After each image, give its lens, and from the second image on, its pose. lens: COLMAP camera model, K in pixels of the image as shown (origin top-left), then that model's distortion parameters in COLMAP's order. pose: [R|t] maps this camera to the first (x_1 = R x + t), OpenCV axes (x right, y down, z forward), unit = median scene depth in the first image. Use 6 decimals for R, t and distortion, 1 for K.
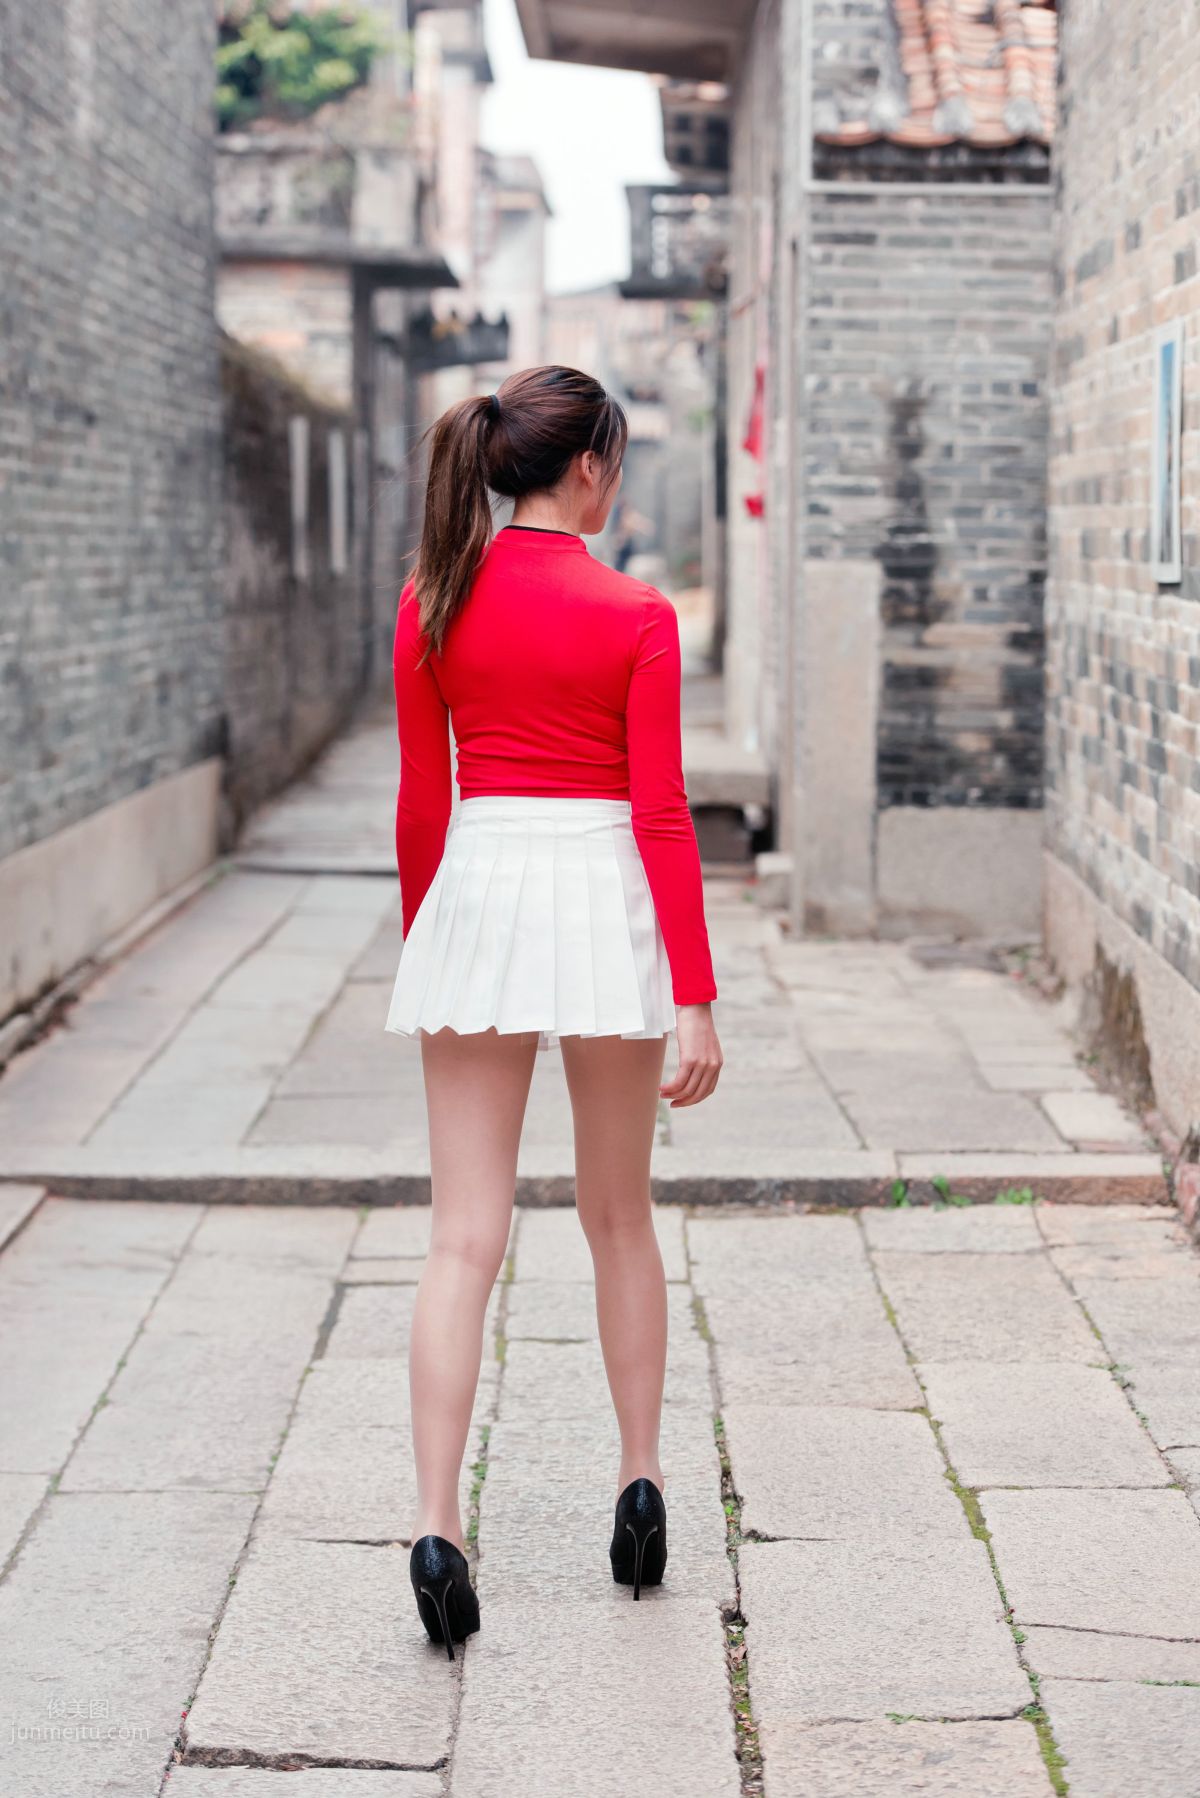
lens RADIAL K [[4320.6, 0, 607.3], [0, 4320.6, 902.0], [0, 0, 1]] dist [0.046634, -0.078953]
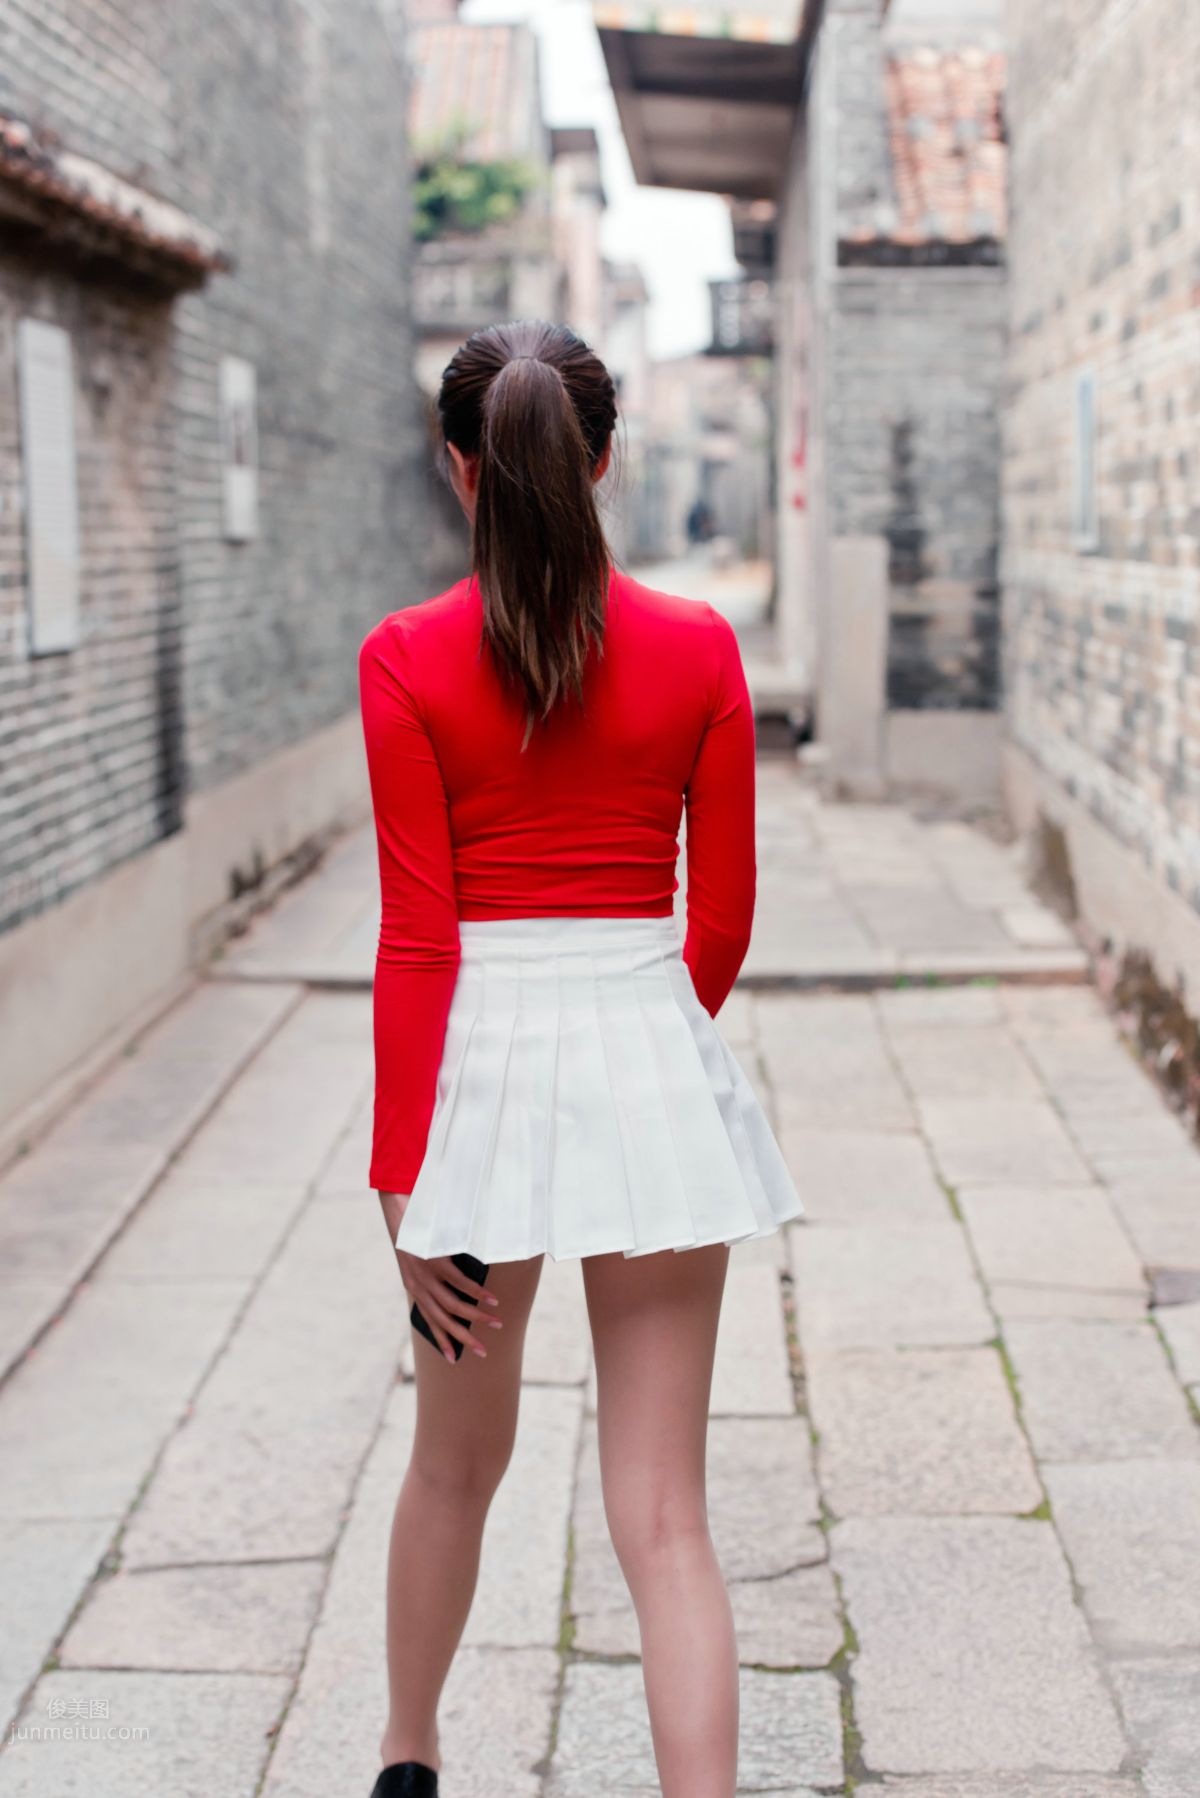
lens RADIAL K [[3828.3, 0, 466.1], [0, 3828.3, 1036.3], [0, 0, 1]] dist [-0.101564, -0.333647]
pose [[0.999112, -0.011436, -0.040560, -0.025573], [0.014541, 0.996916, 0.077114, -0.014248], [0.039553, -0.077635, 0.996197, -0.269466]]
